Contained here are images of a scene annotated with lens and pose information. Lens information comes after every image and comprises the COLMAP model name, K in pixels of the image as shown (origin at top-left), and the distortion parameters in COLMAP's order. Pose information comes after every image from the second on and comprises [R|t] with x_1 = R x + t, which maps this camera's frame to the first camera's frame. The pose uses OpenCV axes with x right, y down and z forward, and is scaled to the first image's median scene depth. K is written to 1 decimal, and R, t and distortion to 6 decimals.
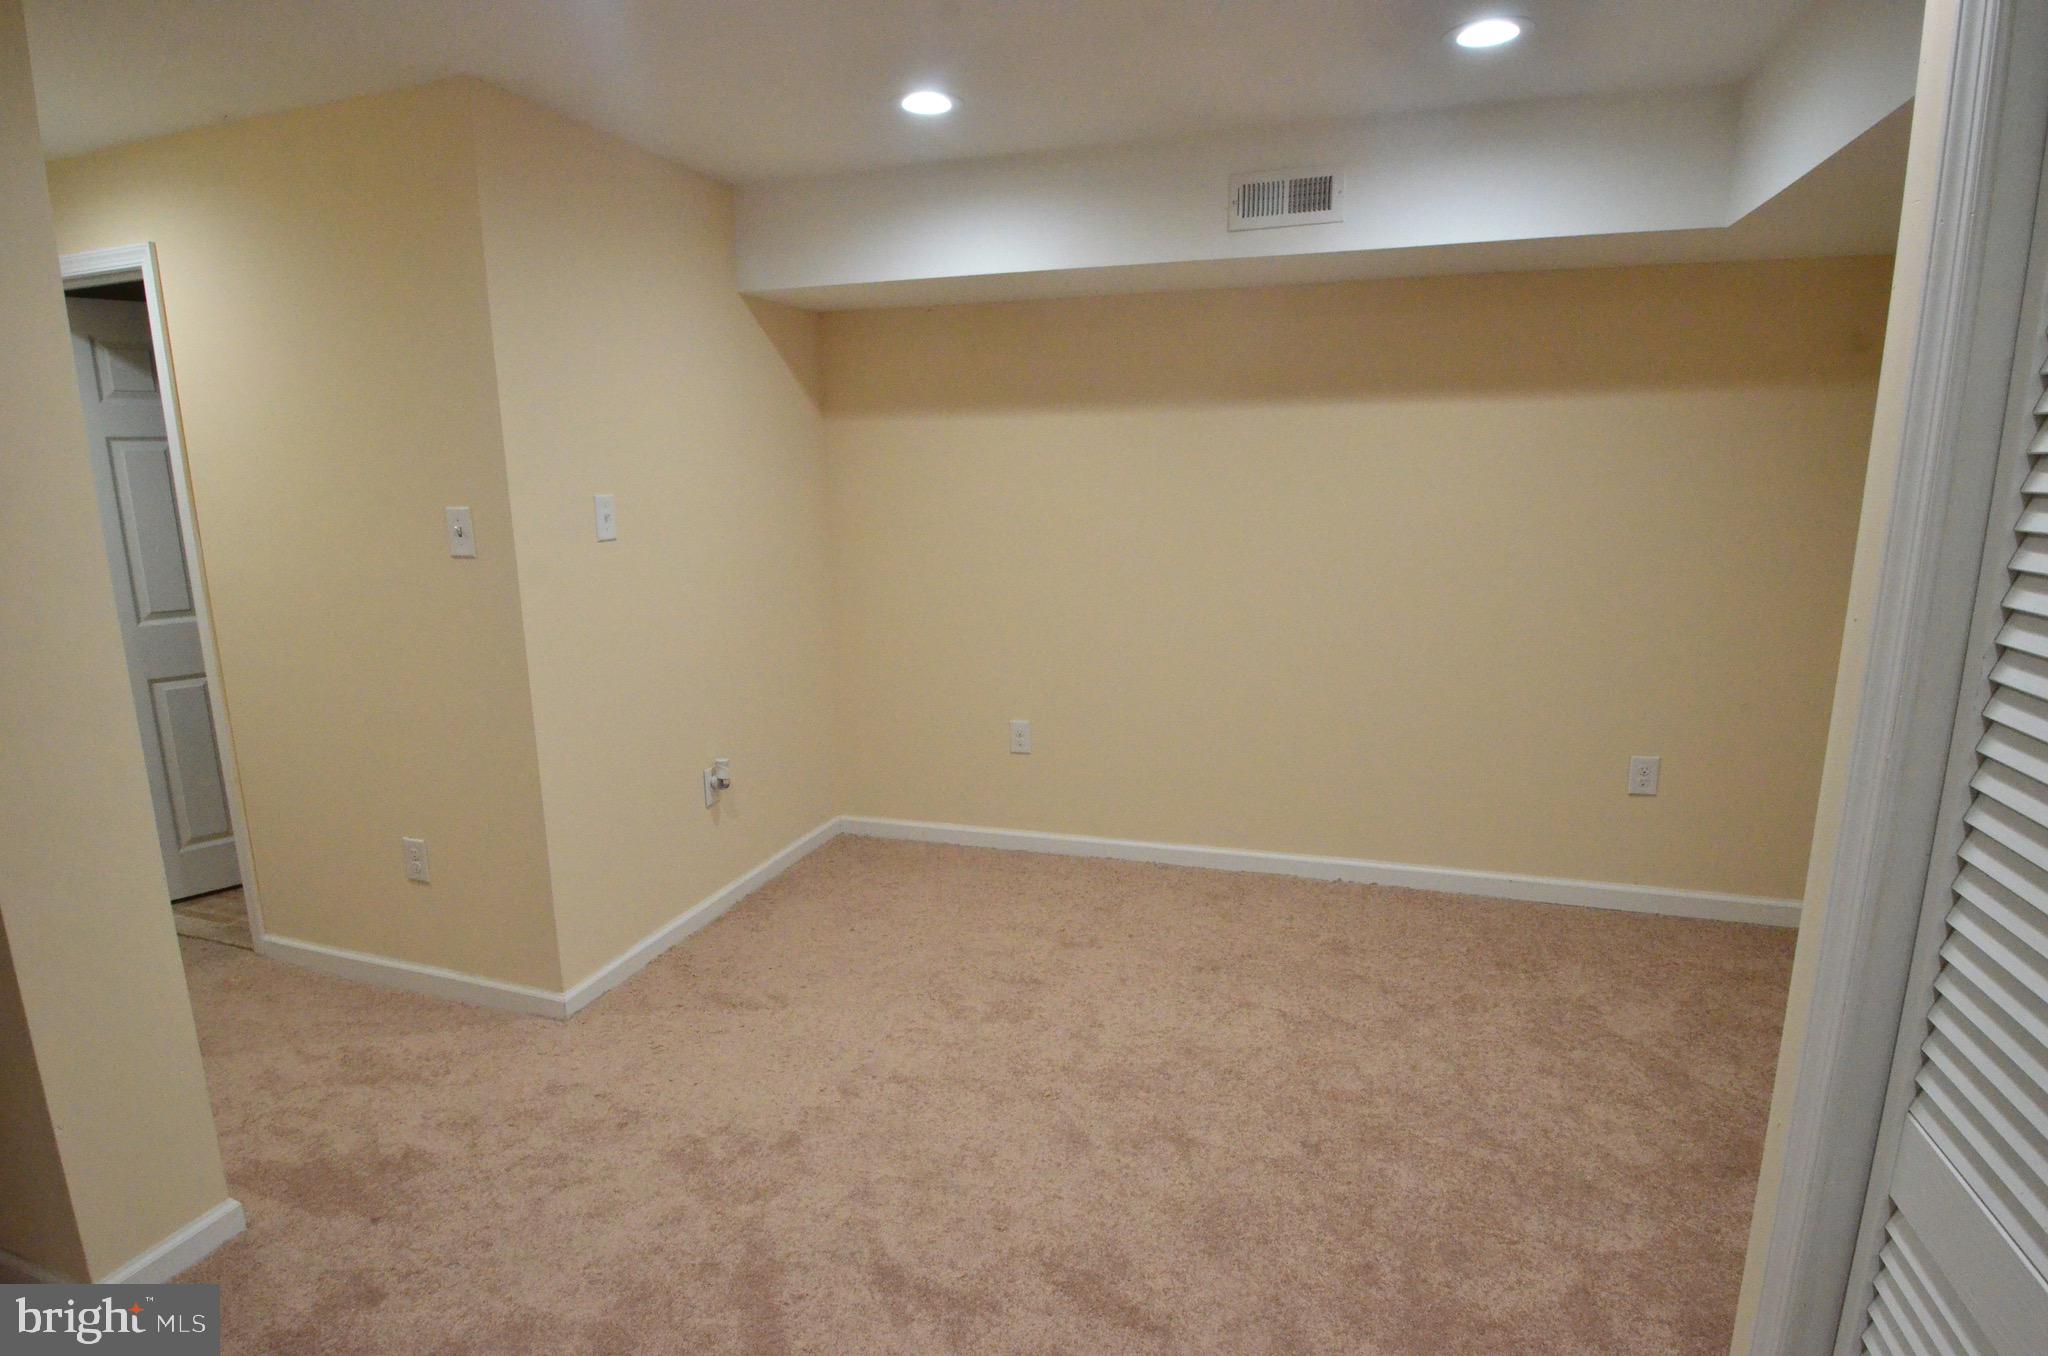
lens RADIAL K [[1056.2, 0, 991.9], [0, 1056.2, 707.7], [0, 0, 1]] dist [-0.018691, -0.013647]
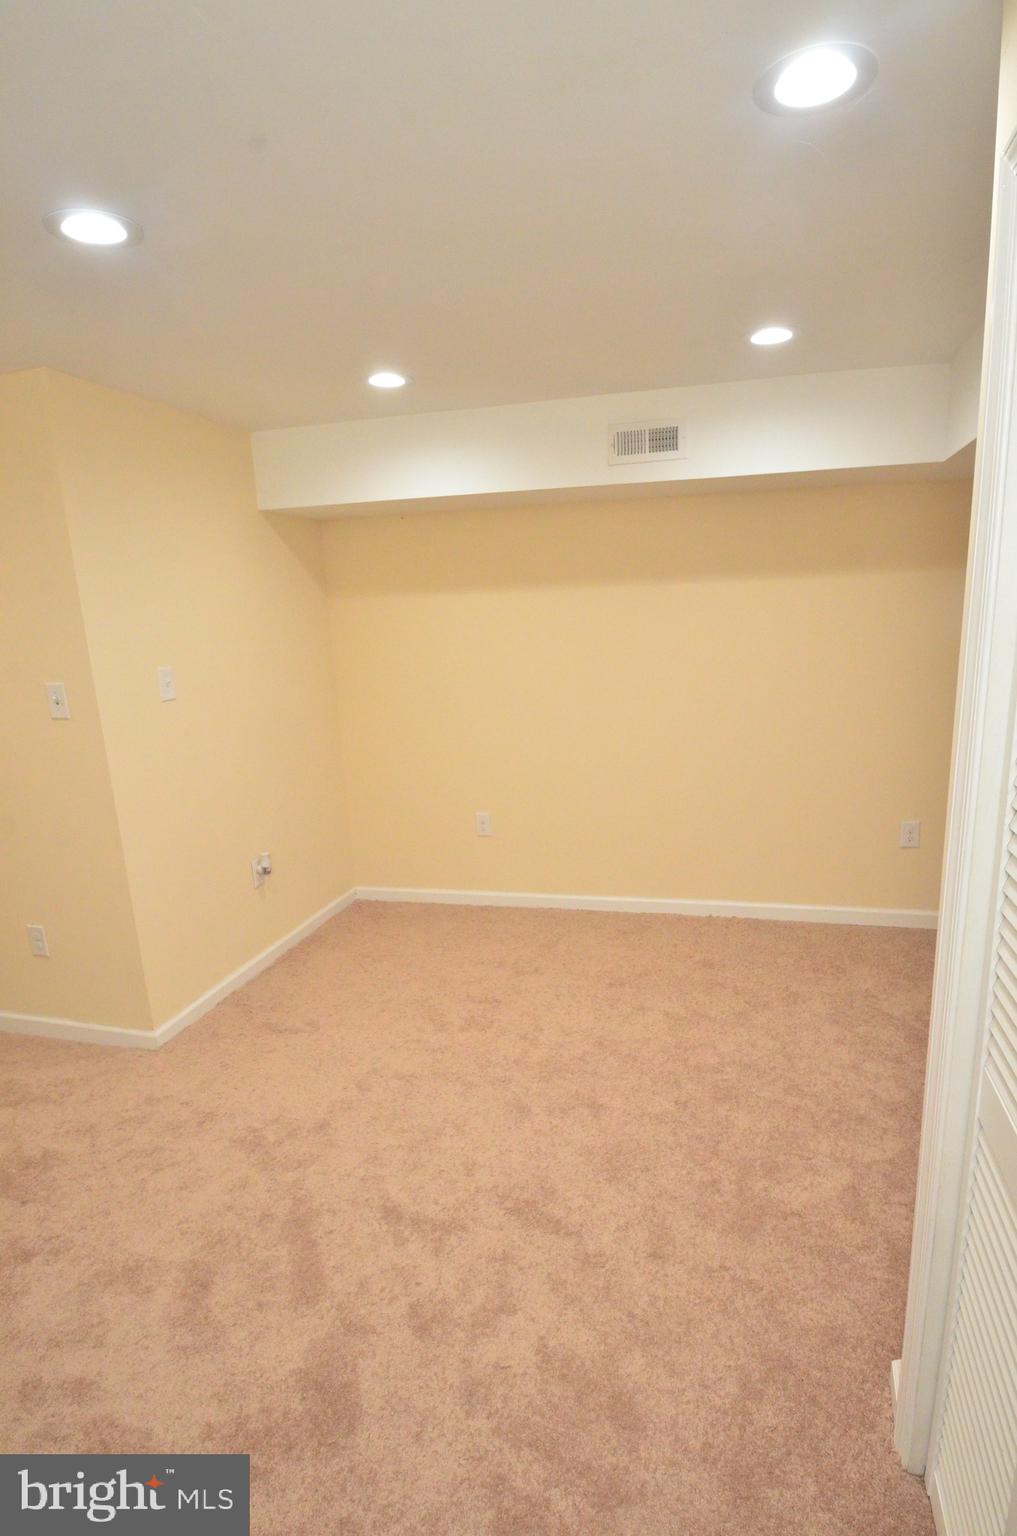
lens RADIAL K [[792.1, 0, 537.4], [0, 792.1, 805.6], [0, 0, 1]] dist [-0.018691, -0.013647]
pose [[0.996404, -0.045830, 0.071262, 0.039724], [0.044258, 0.998744, 0.023482, -0.030601], [-0.072249, -0.020244, 0.997181, -0.071184]]
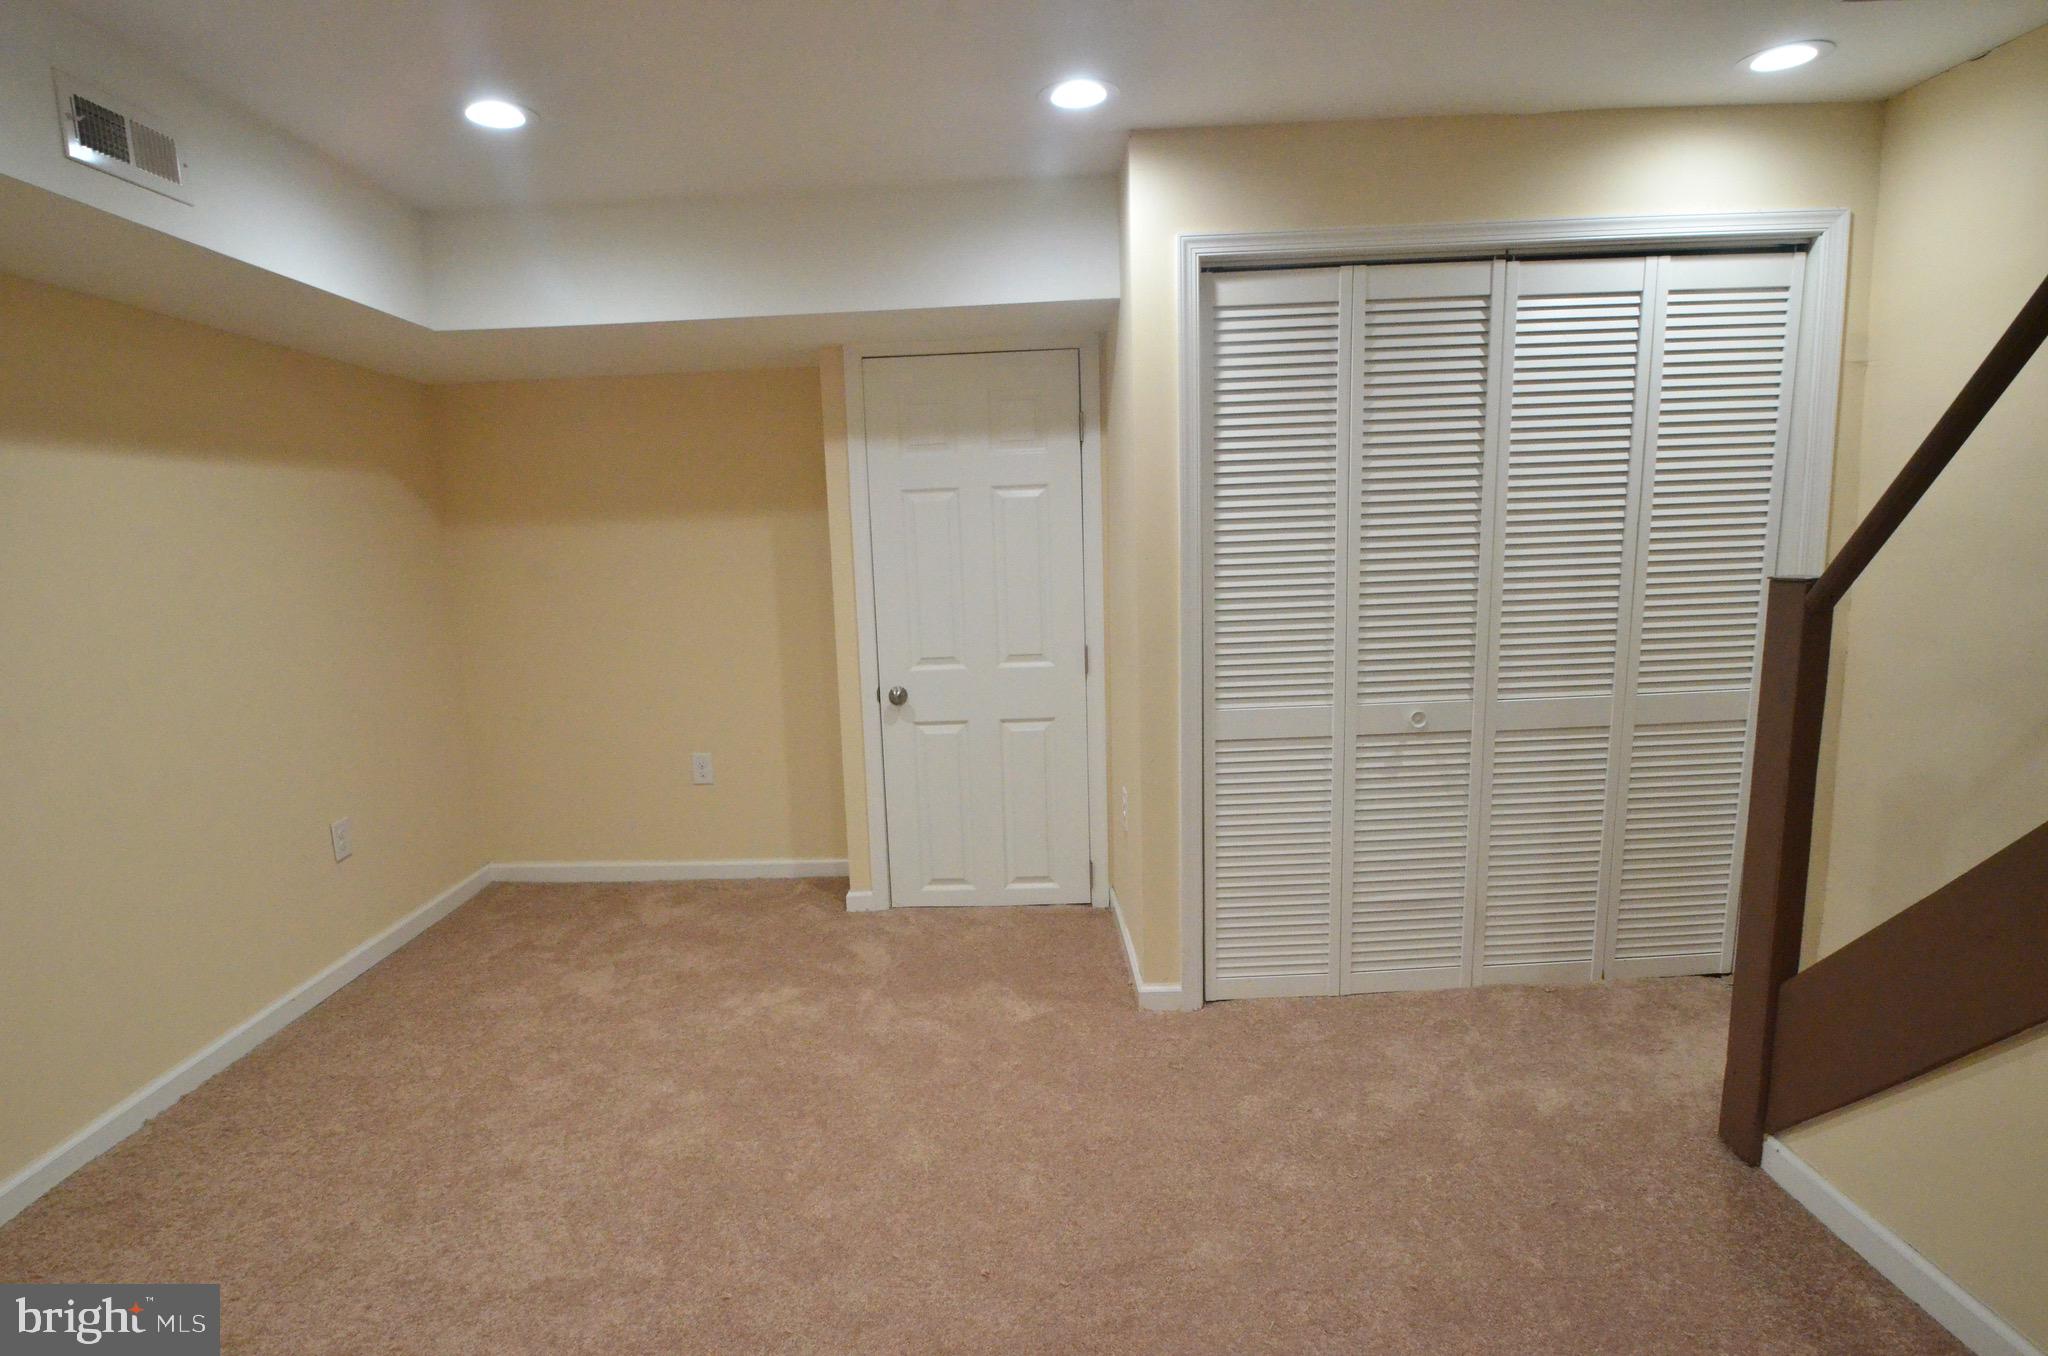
lens RADIAL K [[1056.2, 0, 991.9], [0, 1056.2, 707.7], [0, 0, 1]] dist [-0.018691, -0.013647]
pose [[-0.318660, -0.128094, 0.939174, -0.676438], [0.240182, 0.947578, 0.210734, -0.156611], [-0.916934, 0.292725, -0.271189, 0.882960]]
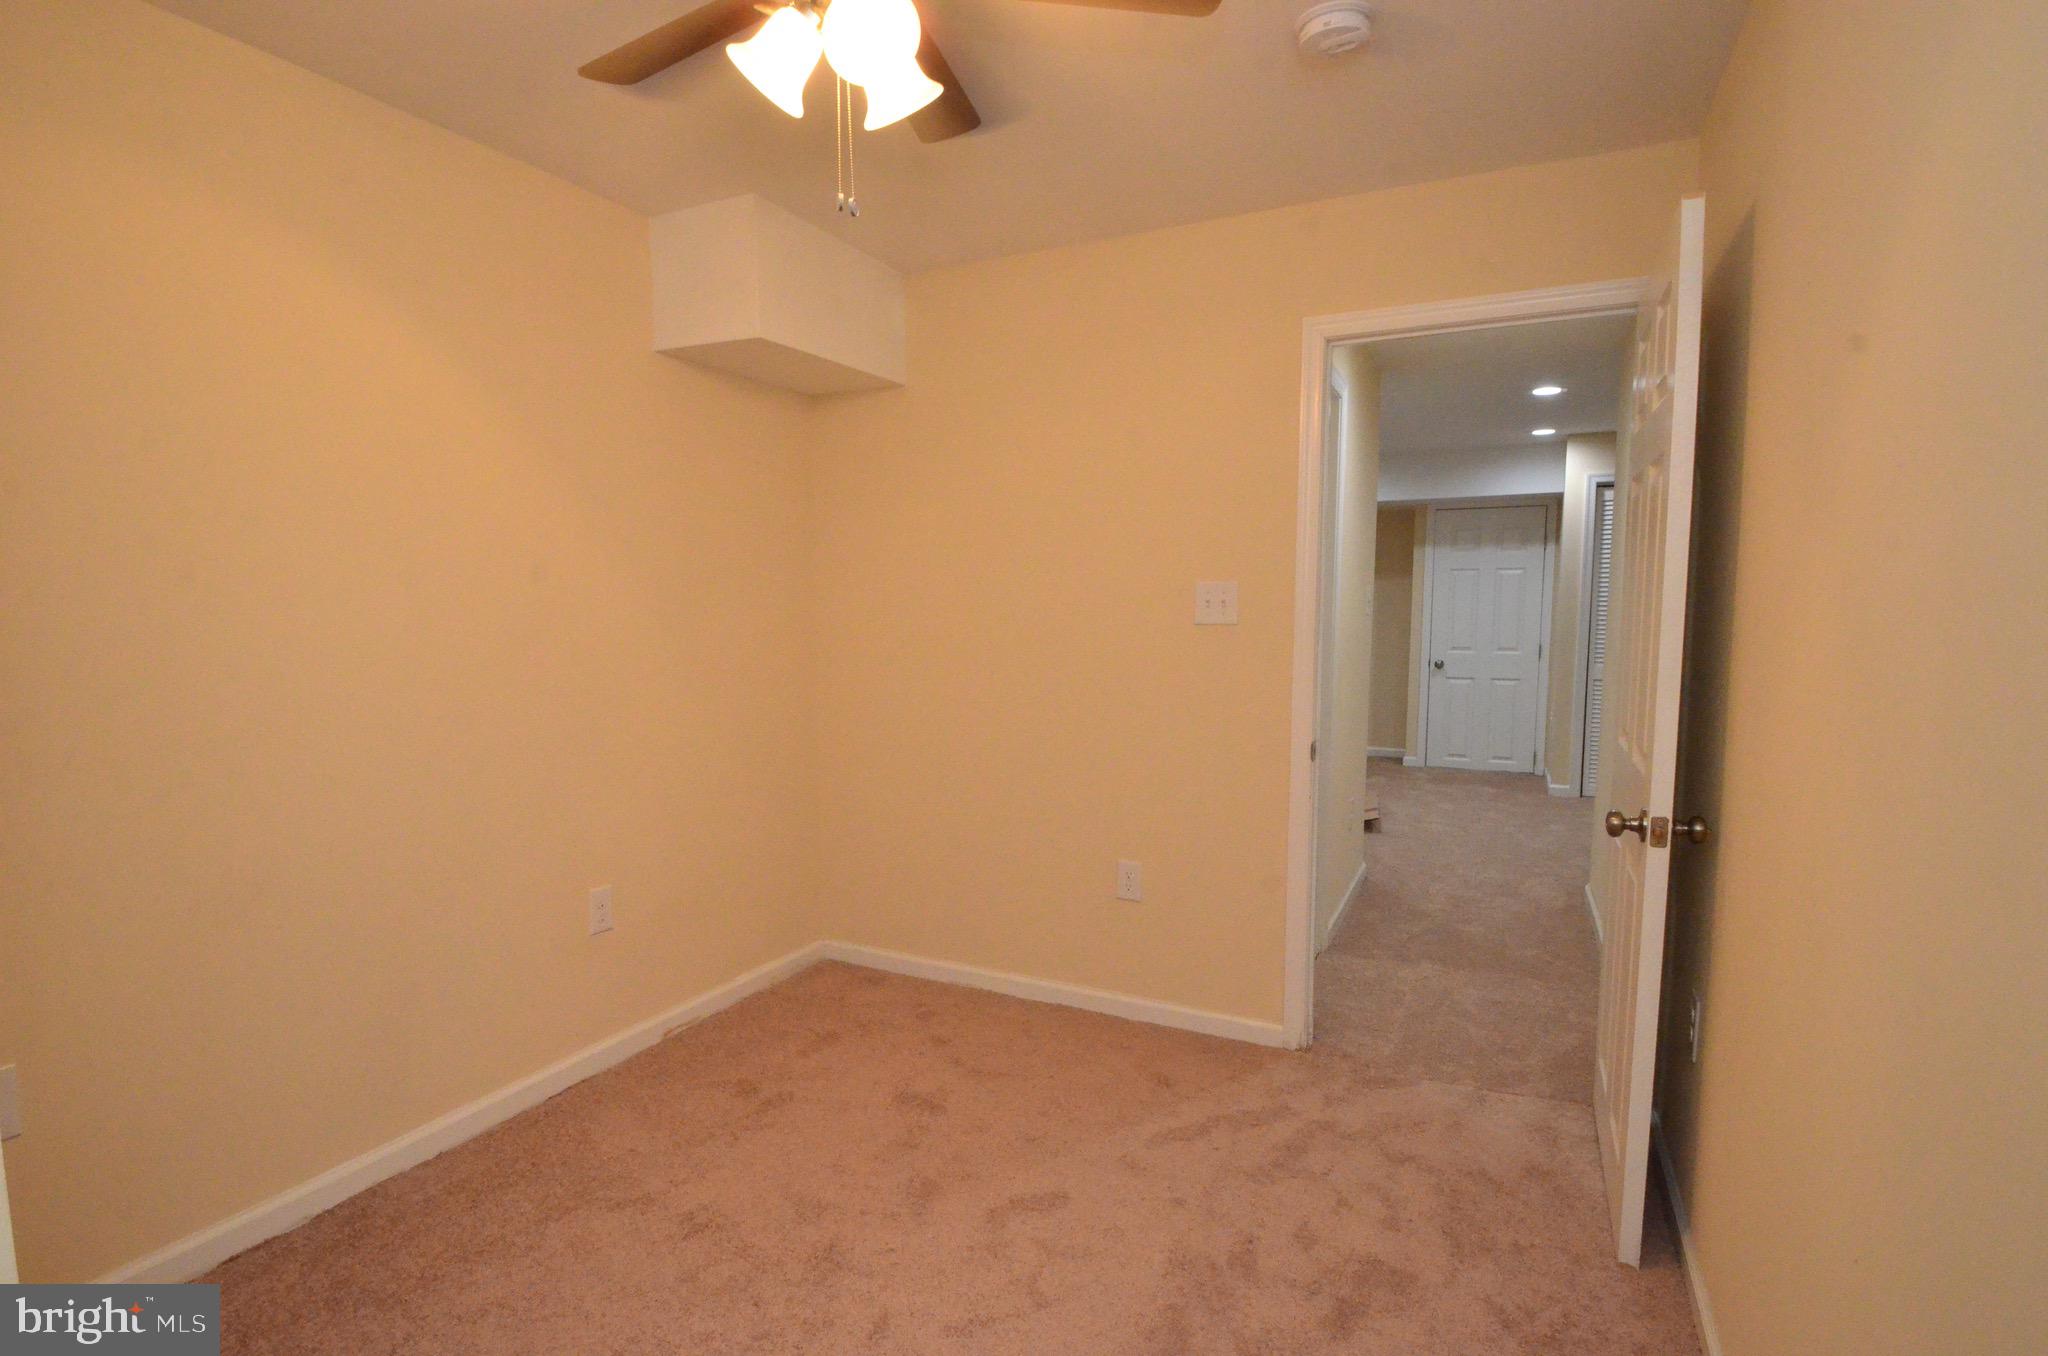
lens RADIAL K [[1022.2, 0, 977.6], [0, 1022.2, 706.1], [0, 0, 1]] dist [-0.002201, -0.015184]
pose [[0.134888, -0.087518, 0.986988, -2.445648], [0.212112, 0.975551, 0.057516, -0.238013], [-0.967891, 0.201594, 0.150154, 1.496985]]
